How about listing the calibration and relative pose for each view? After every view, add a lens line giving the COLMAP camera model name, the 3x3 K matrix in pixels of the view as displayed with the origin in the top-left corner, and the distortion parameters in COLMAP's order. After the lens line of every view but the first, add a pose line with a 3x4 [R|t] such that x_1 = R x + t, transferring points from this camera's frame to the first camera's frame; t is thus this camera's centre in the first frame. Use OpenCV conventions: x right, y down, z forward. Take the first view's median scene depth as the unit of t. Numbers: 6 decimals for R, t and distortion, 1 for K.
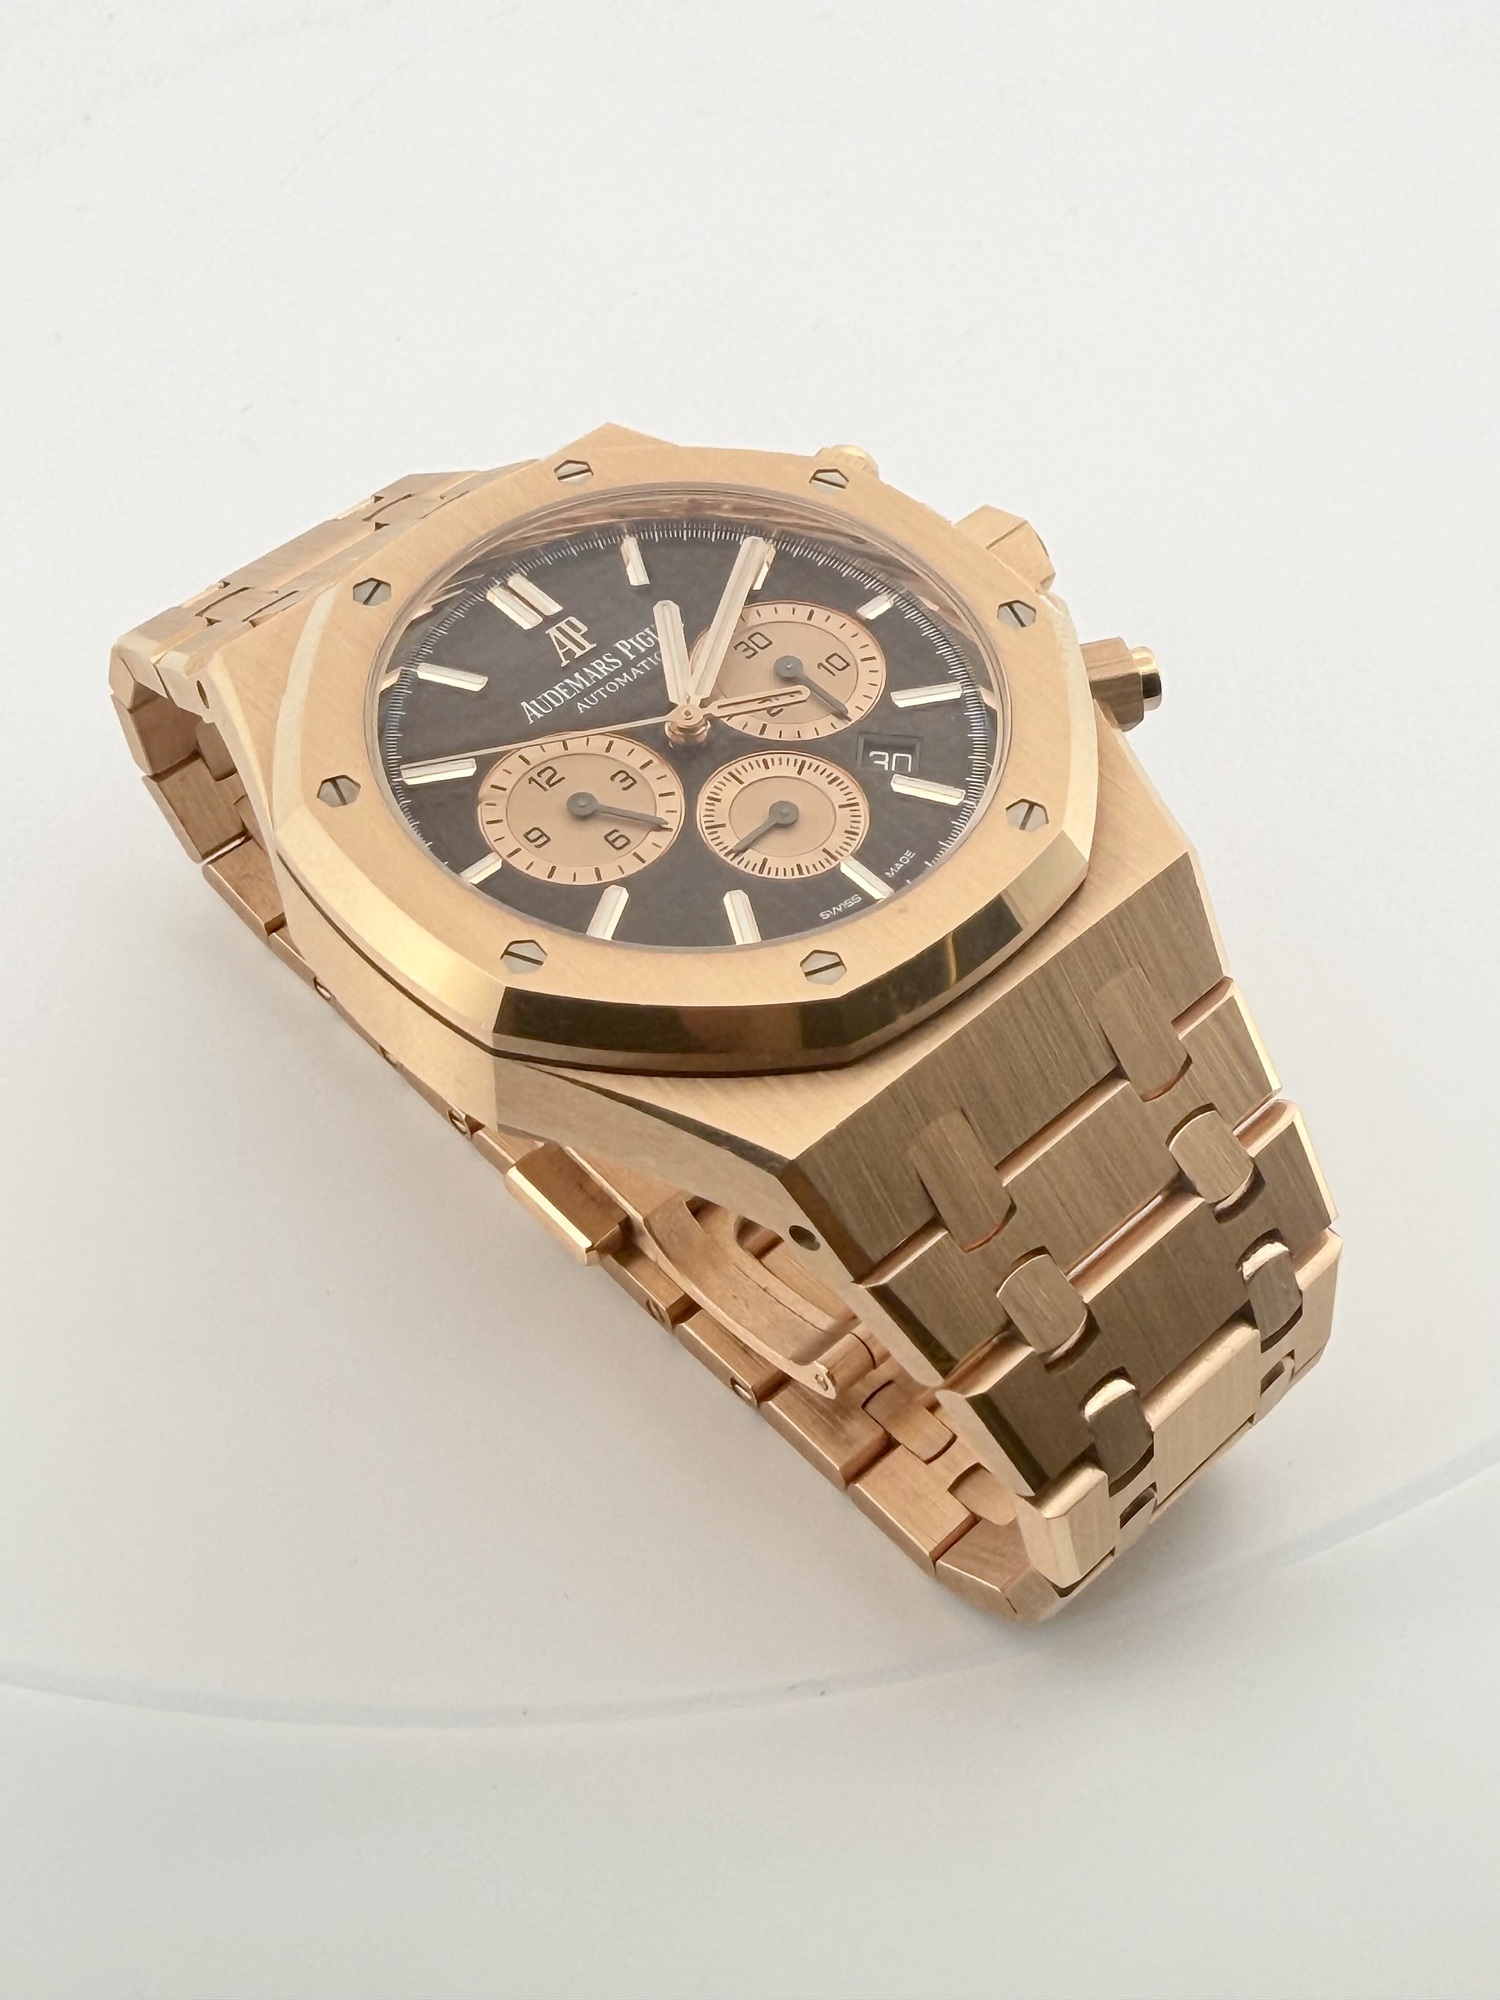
lens RADIAL K [[2815.1, 0, 750.0], [0, 2815.1, 1000.0], [0, 0, 1]] dist [-0.214242, -0.005282]
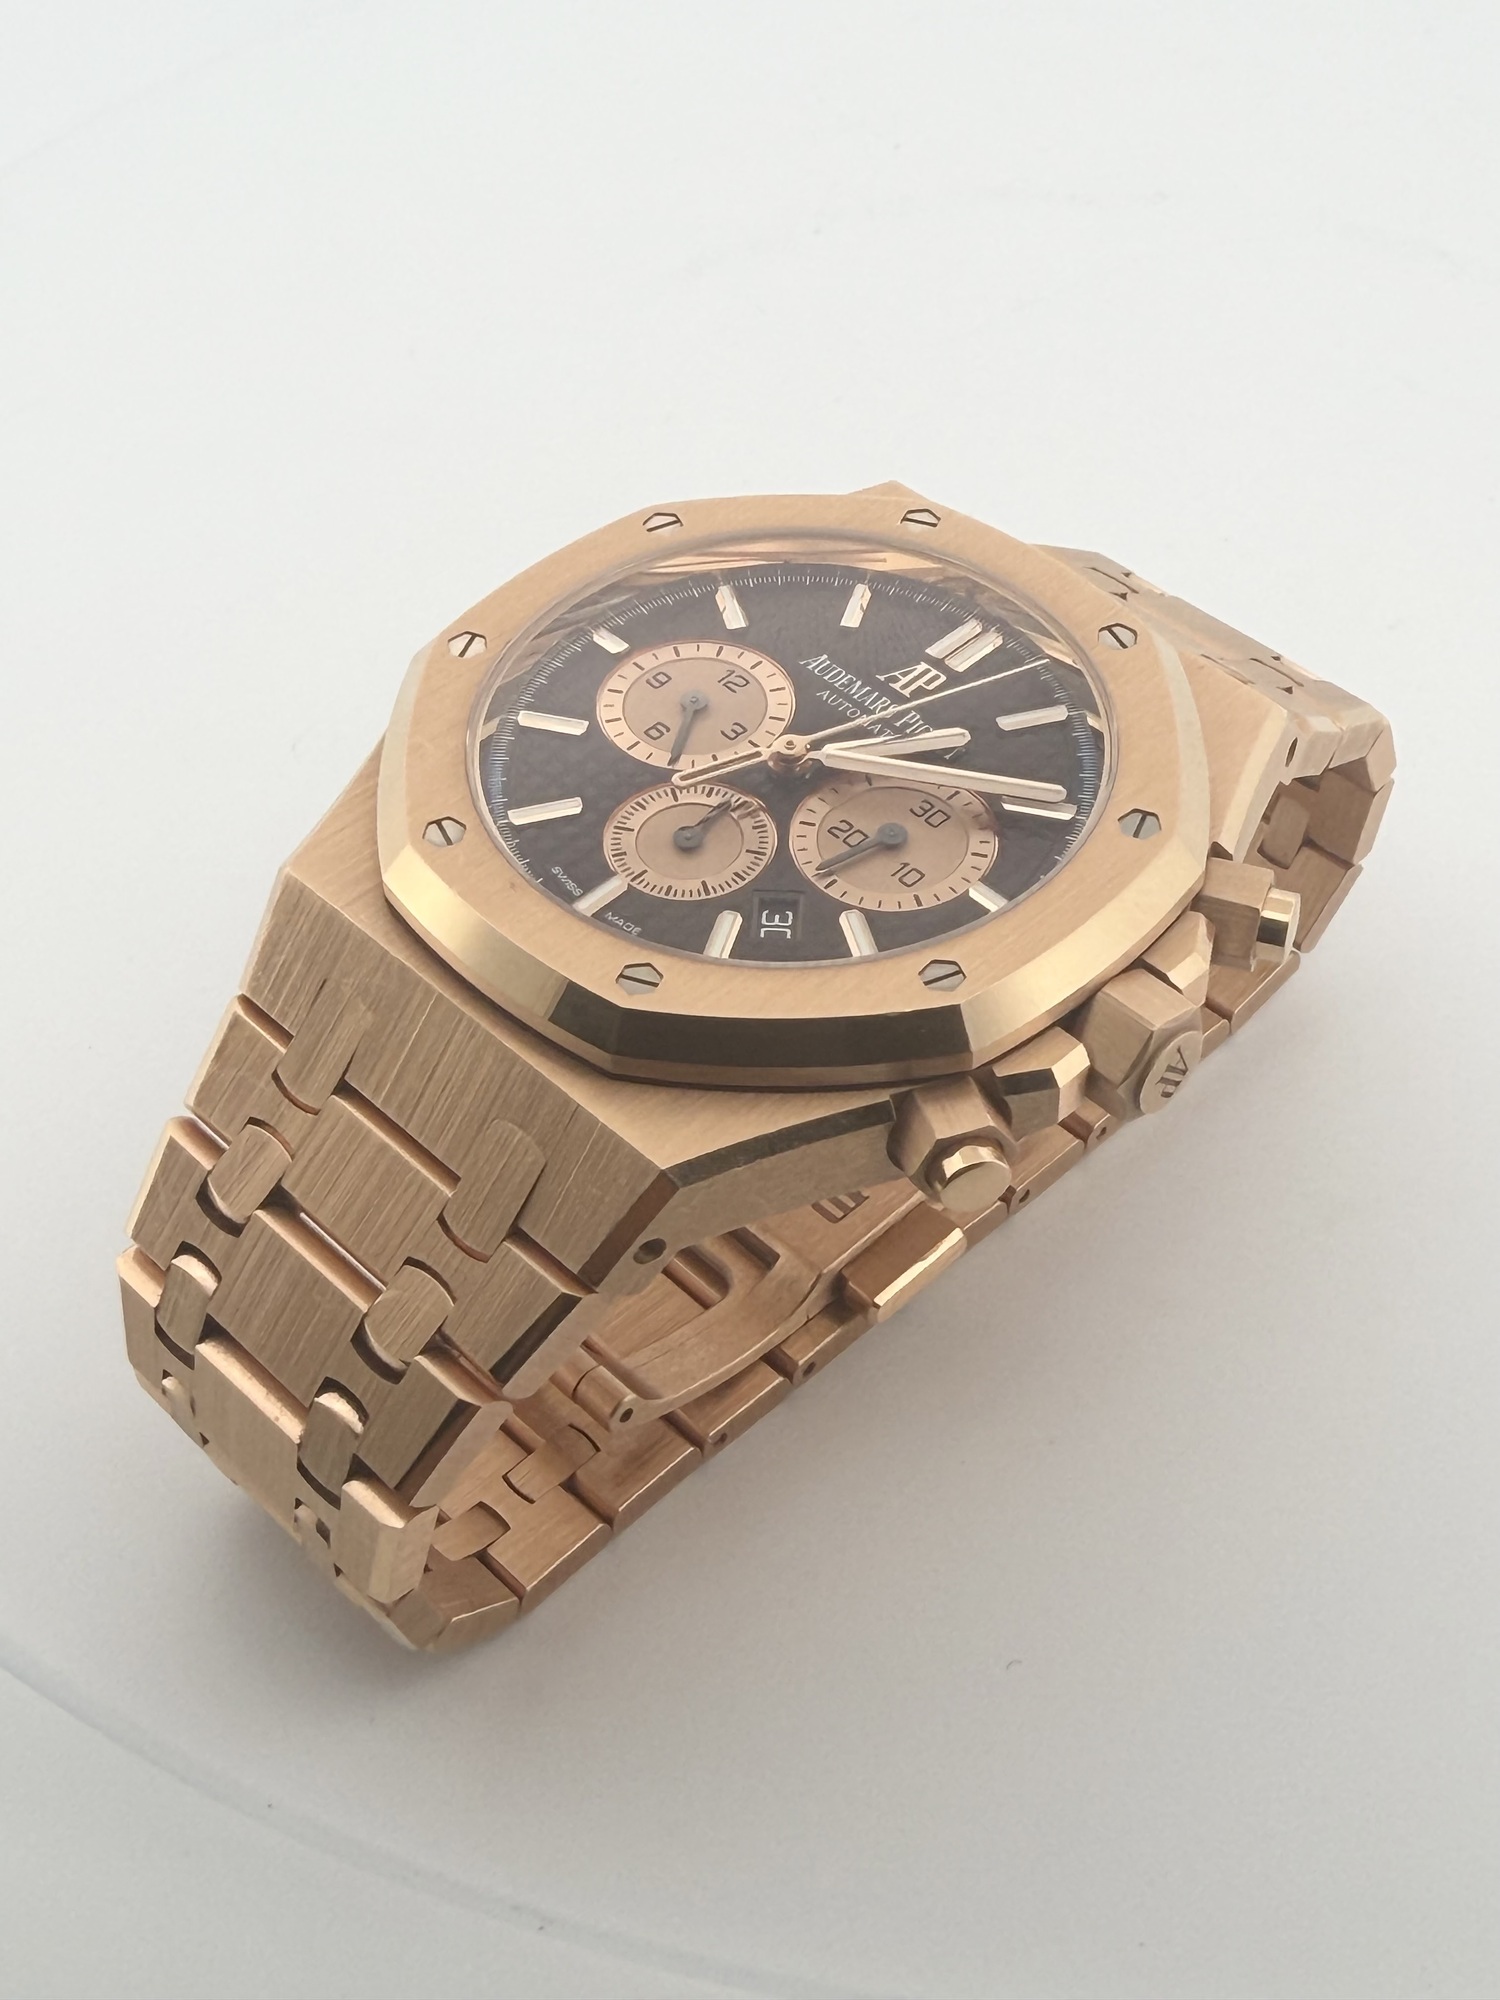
lens RADIAL K [[2815.1, 0, 750.0], [0, 2815.1, 1000.0], [0, 0, 1]] dist [-0.214242, -0.005282]
pose [[0.014926, 0.720658, -0.693130, 0.714679], [-0.775031, 0.446319, 0.447355, -0.483549], [0.631747, 0.530520, 0.565194, 0.467871]]
